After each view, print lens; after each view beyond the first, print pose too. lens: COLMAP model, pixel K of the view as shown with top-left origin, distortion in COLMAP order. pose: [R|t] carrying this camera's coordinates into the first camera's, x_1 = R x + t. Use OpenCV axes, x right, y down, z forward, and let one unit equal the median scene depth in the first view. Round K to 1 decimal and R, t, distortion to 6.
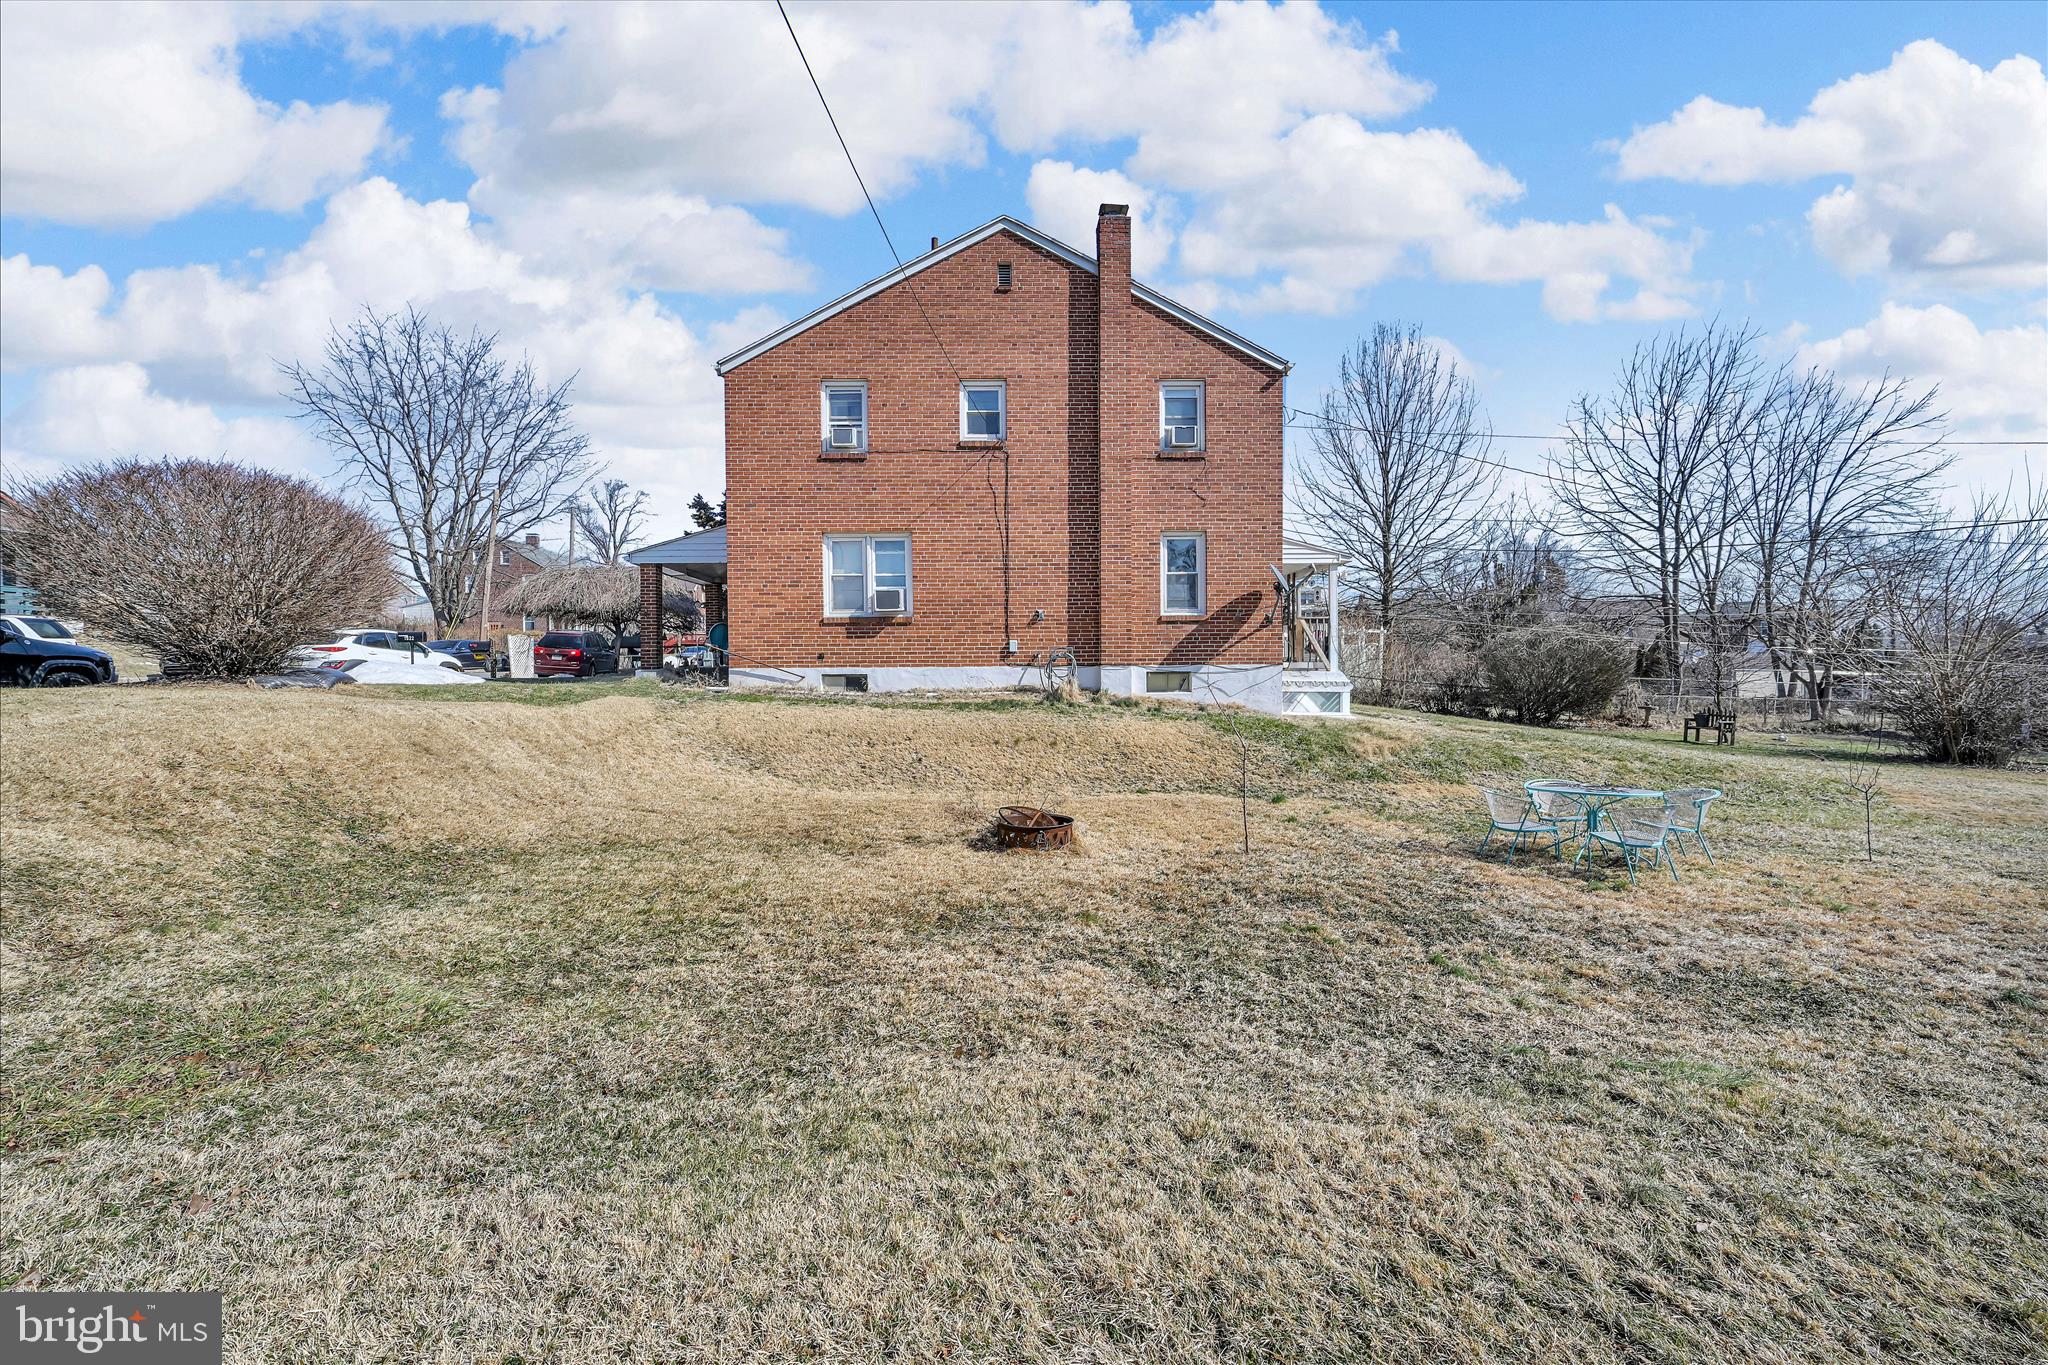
lens RADIAL K [[819.4, 0, 1028.3], [0, 819.4, 678.9], [0, 0, 1]] dist [0.001011, -0.000098]
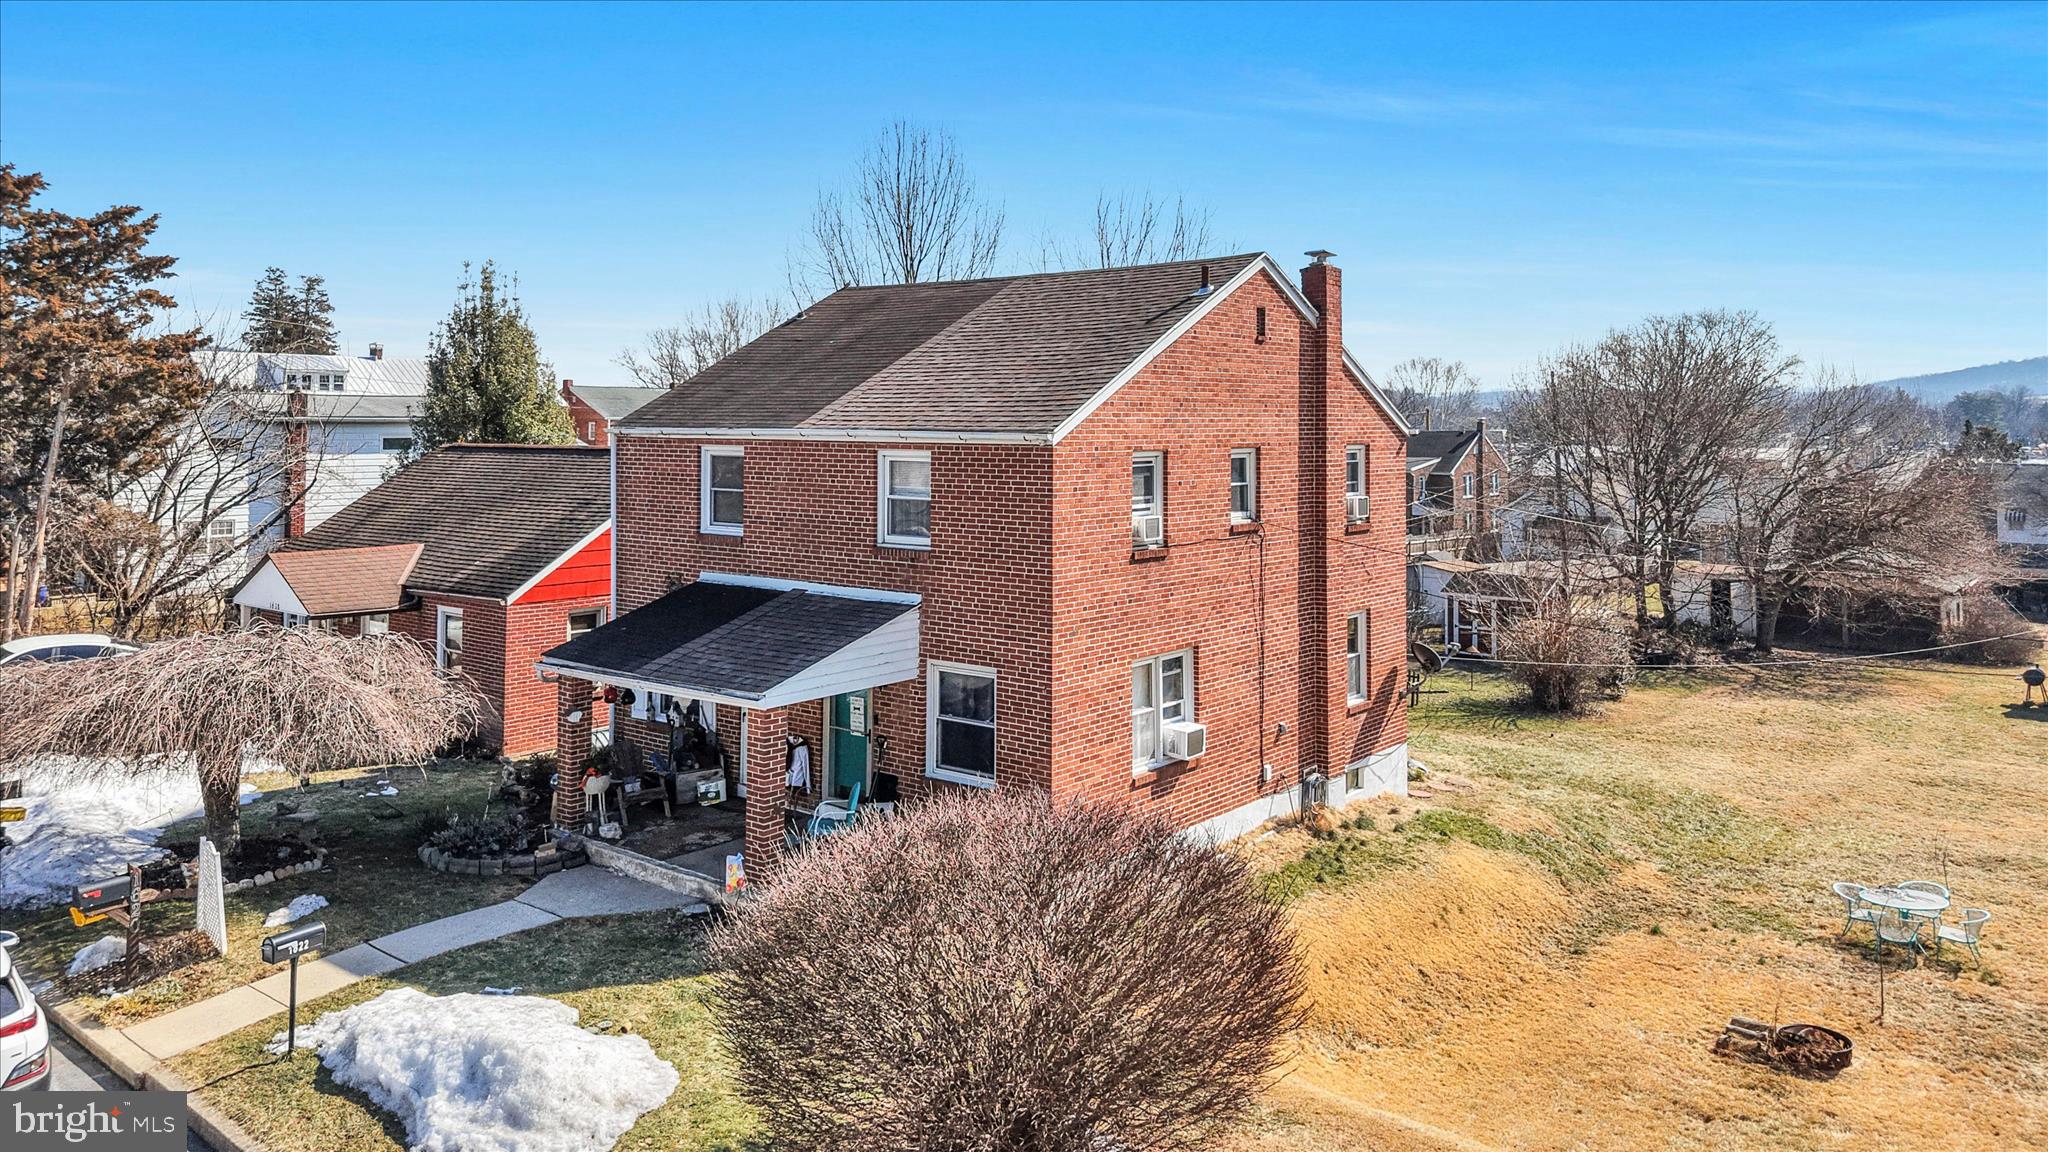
lens RADIAL K [[1375.3, 0, 1018.7], [0, 1375.3, 409.6], [0, 0, 1]] dist [0.032213, -0.000652]
pose [[0.670209, 0.022440, 0.741833, -1.219560], [-0.001448, 0.999580, -0.028928, -0.363043], [-0.742171, 0.018314, 0.669960, 0.251940]]
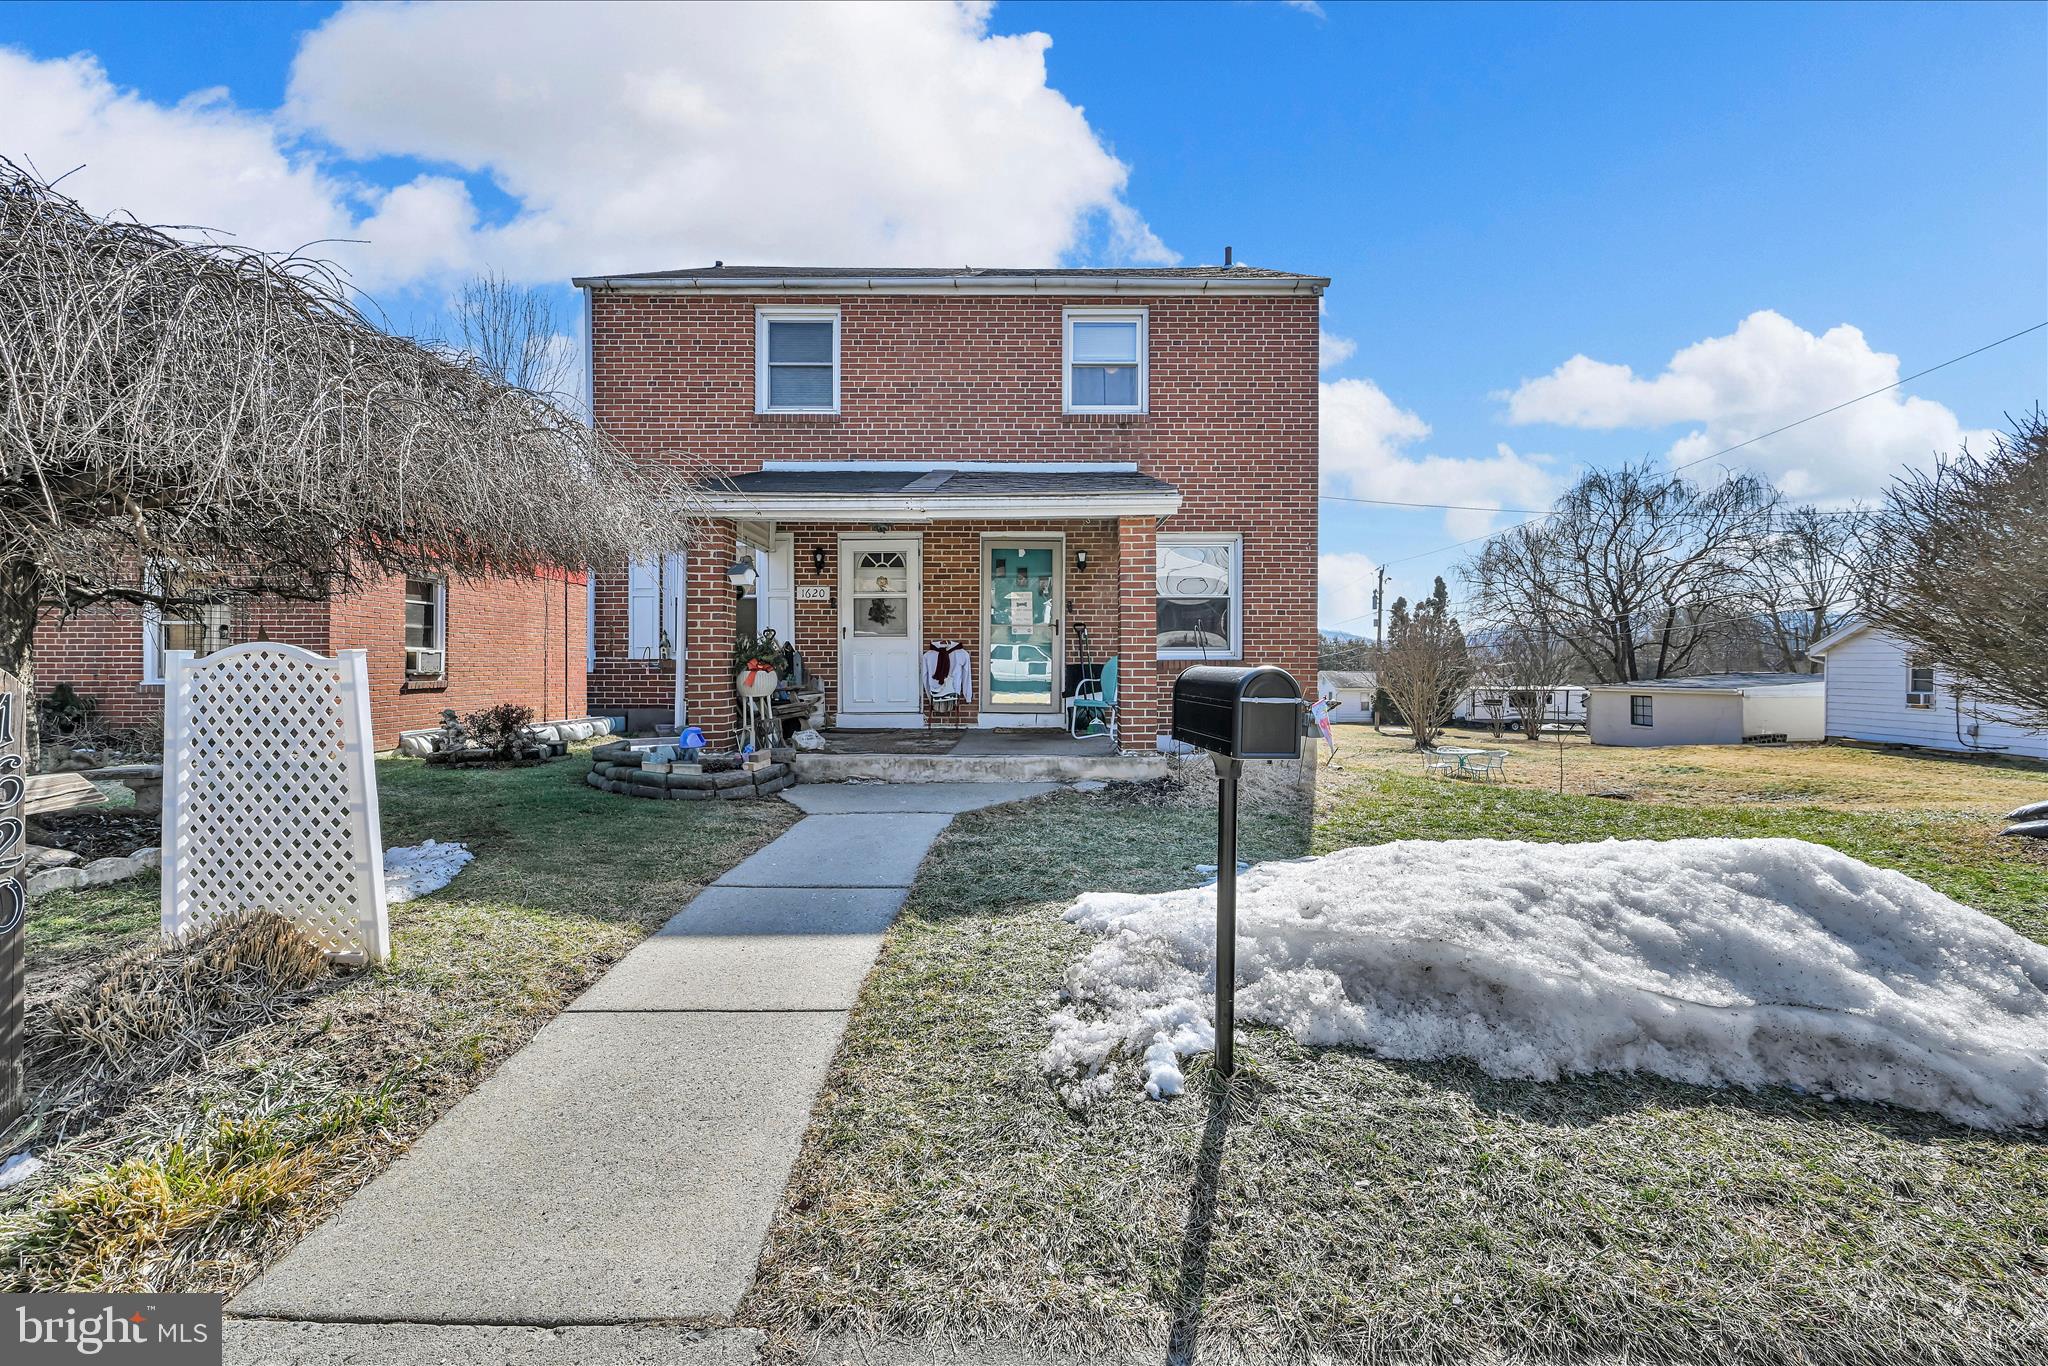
lens RADIAL K [[821.1, 0, 1023.2], [0, 821.1, 663.2], [0, 0, 1]] dist [-0.001037, 0.000391]
pose [[0.063372, 0.011507, 0.997924, -1.039512], [0.010198, 0.999874, -0.012177, -0.065346], [-0.997938, 0.010949, 0.063247, 1.182991]]
